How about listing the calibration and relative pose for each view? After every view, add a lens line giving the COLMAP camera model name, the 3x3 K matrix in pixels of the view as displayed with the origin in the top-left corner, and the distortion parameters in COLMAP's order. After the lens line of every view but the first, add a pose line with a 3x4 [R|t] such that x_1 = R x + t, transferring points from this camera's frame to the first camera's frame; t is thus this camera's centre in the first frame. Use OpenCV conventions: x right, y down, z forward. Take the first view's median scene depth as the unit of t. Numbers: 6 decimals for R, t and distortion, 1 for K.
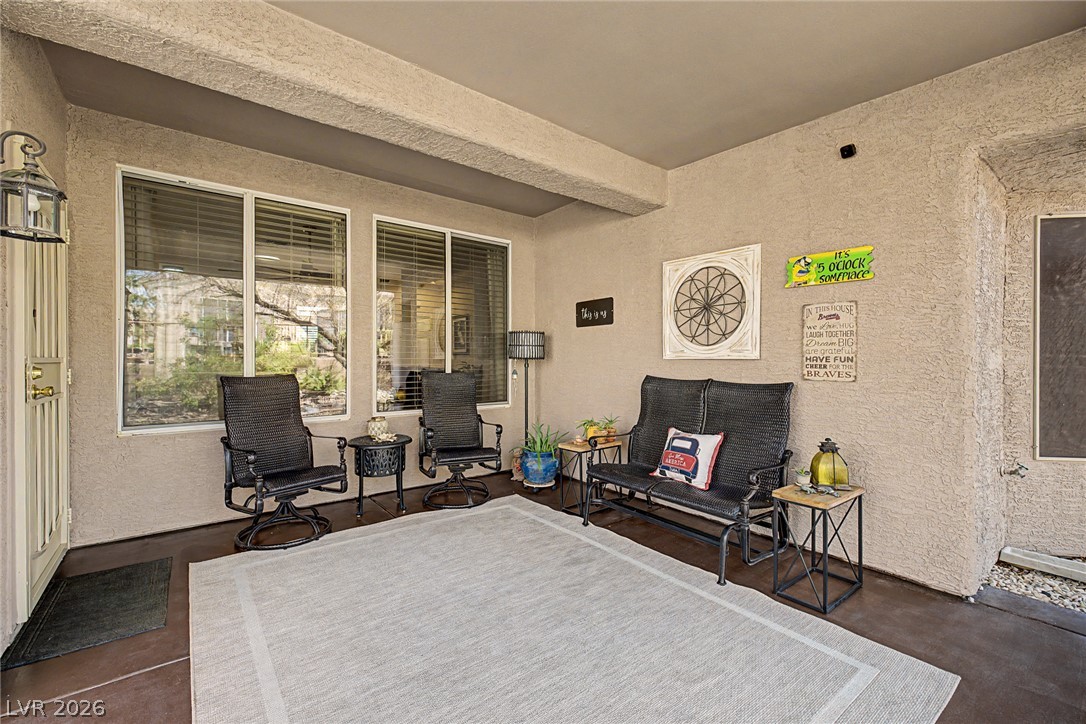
lens RADIAL K [[468.6, 0, 539.2], [0, 468.6, 362.4], [0, 0, 1]] dist [0.014587, -0.000070]
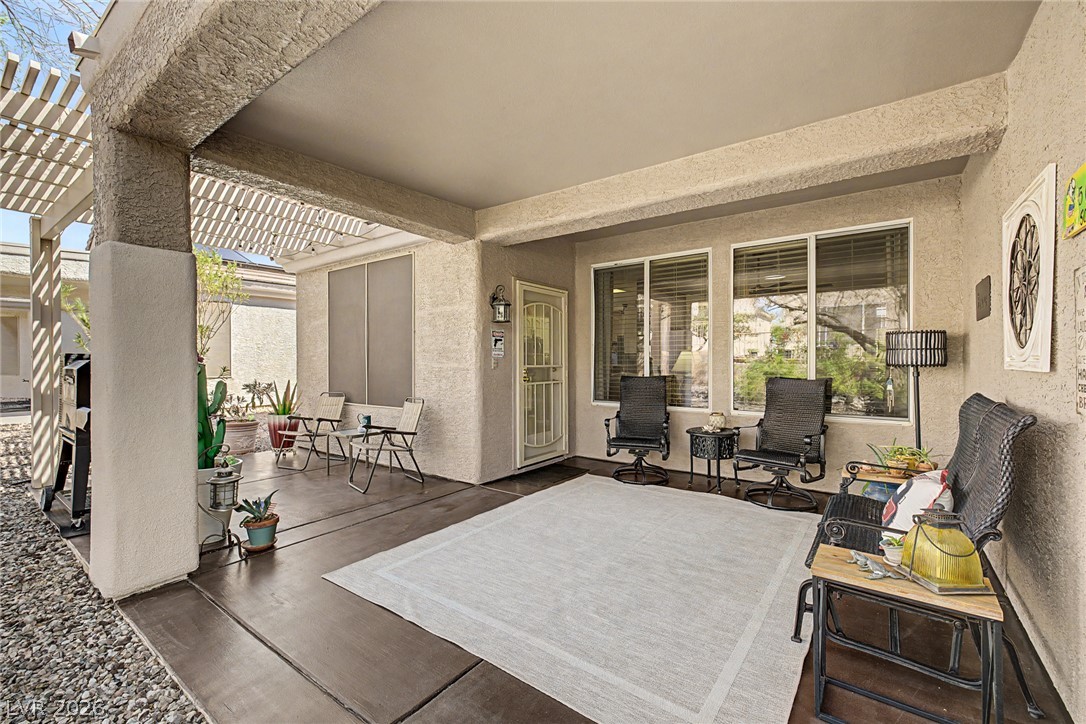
lens RADIAL K [[468.6, 0, 540.9], [0, 468.6, 362.6], [0, 0, 1]] dist [0.014587, -0.000070]
pose [[0.261408, -0.000468, -0.965228, 0.730306], [-0.007530, 0.999968, -0.002525, -0.007698], [0.965199, 0.007928, 0.261396, 0.236153]]
